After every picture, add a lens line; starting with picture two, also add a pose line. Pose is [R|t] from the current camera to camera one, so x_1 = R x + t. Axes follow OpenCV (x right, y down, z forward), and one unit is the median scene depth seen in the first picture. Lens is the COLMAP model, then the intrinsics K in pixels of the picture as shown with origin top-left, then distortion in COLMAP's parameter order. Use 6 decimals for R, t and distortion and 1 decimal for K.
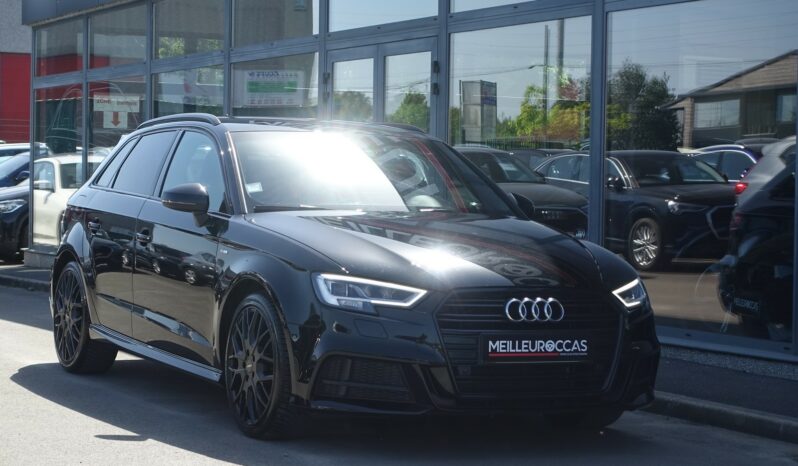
lens RADIAL K [[1844.5, 0, 399.0], [0, 1844.5, 233.0], [0, 0, 1]] dist [0.032679, 0.132343]
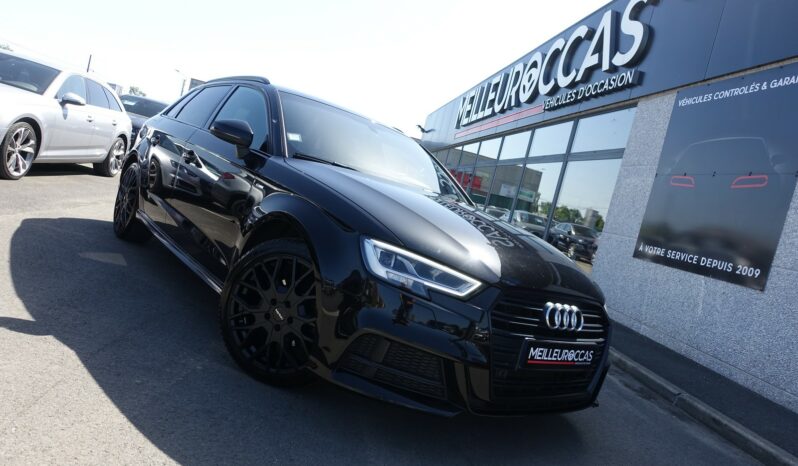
lens RADIAL K [[567.8, 0, 399.0], [0, 567.8, 233.0], [0, 0, 1]] dist [-0.003899, 0.000024]
pose [[0.951113, 0.216186, 0.220562, -0.092985], [-0.231048, 0.971963, 0.043653, 0.003703], [-0.204941, -0.092479, 0.974396, 0.722160]]
